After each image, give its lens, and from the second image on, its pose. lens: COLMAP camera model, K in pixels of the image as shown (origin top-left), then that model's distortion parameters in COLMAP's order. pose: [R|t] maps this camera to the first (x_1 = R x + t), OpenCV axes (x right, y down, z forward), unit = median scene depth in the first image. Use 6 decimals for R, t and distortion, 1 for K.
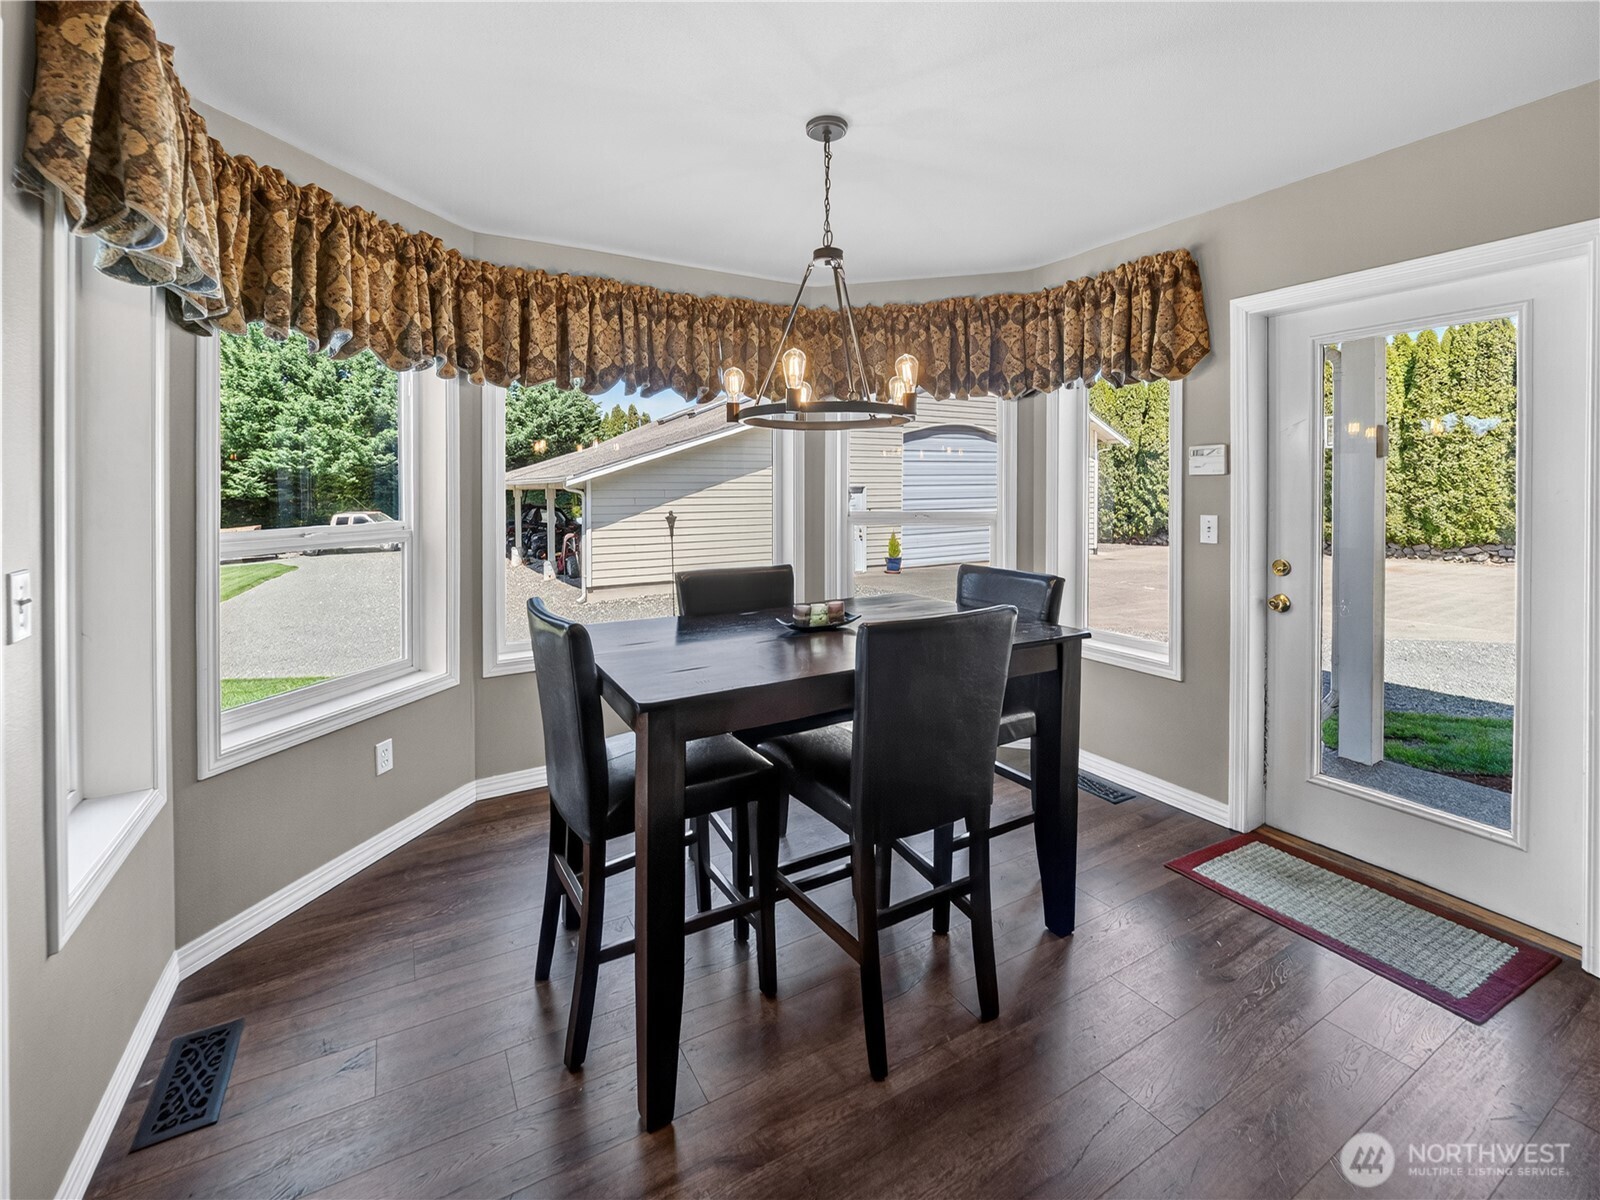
lens RADIAL K [[707.7, 0, 801.8], [0, 707.7, 499.0], [0, 0, 1]] dist [-0.000417, -0.000779]
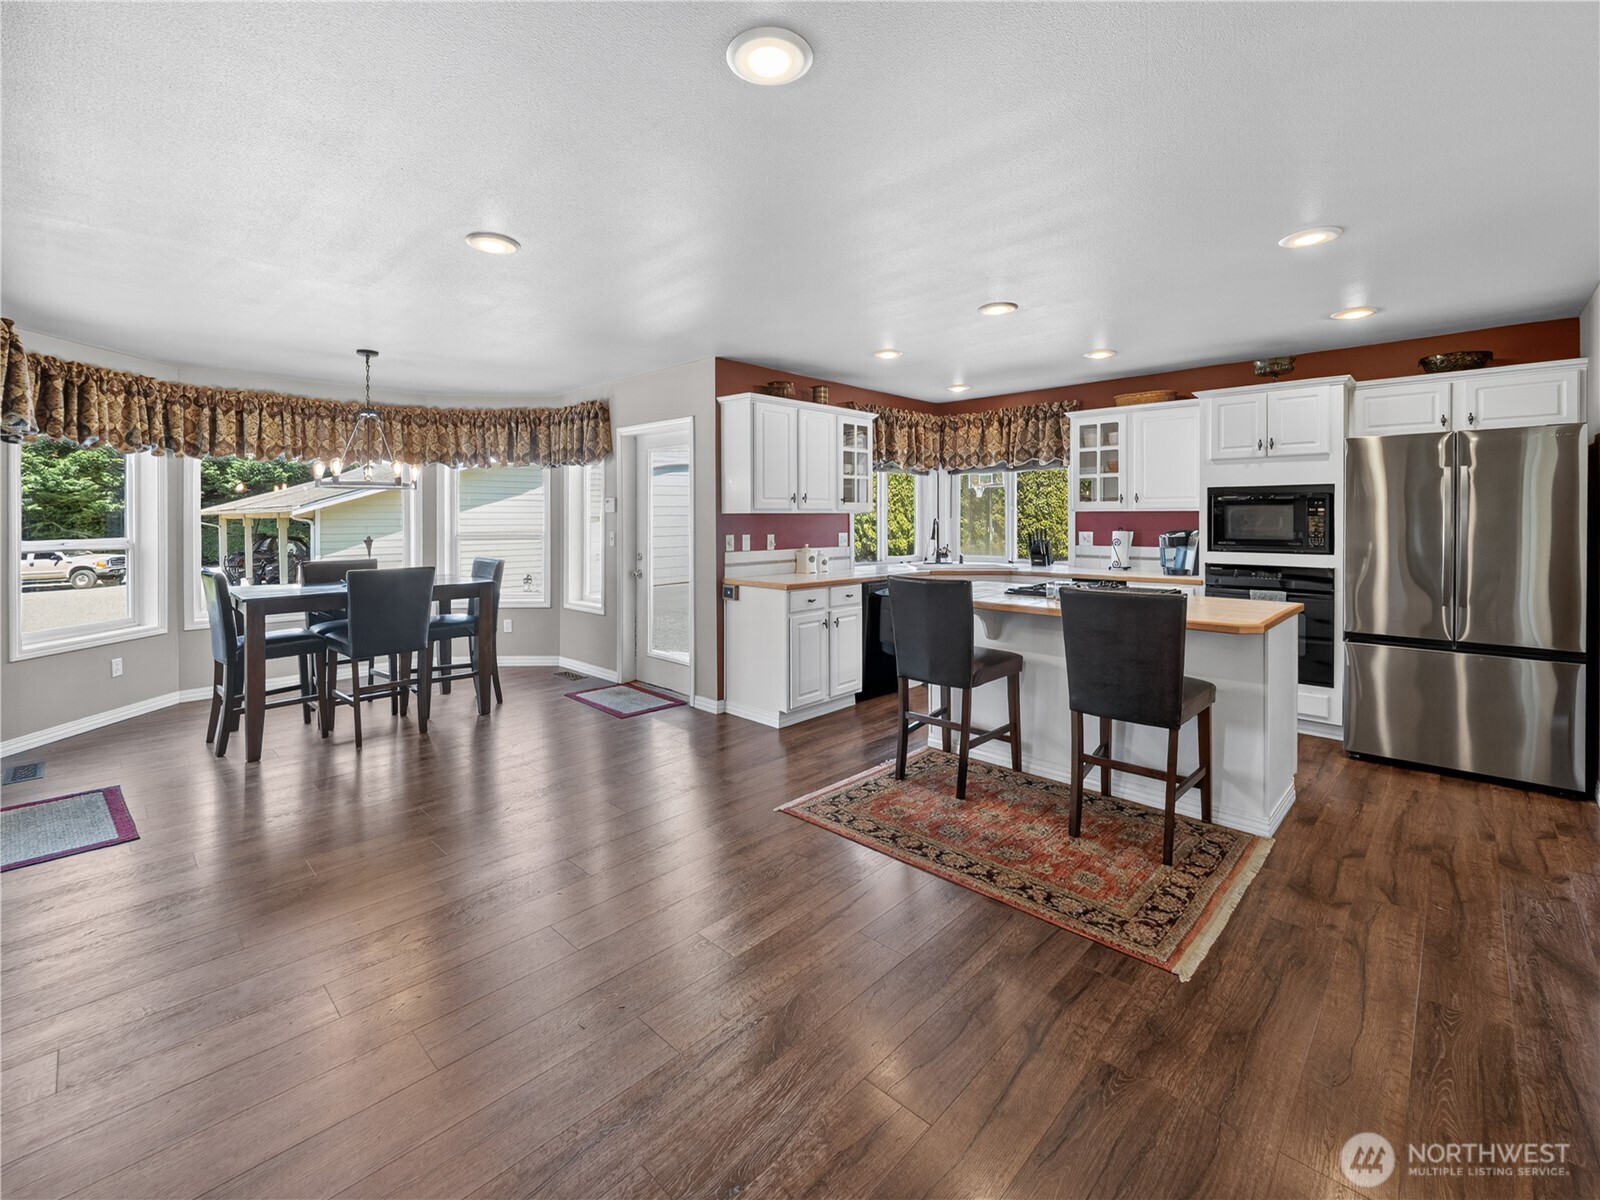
lens RADIAL K [[698.8, 0, 805.1], [0, 698.8, 529.5], [0, 0, 1]] dist [-0.028769, 0.009876]
pose [[0.959209, -0.002688, 0.282685, 0.523408], [0.002196, 0.999995, 0.002058, 0.012410], [-0.282689, -0.001353, 0.959211, -1.024049]]
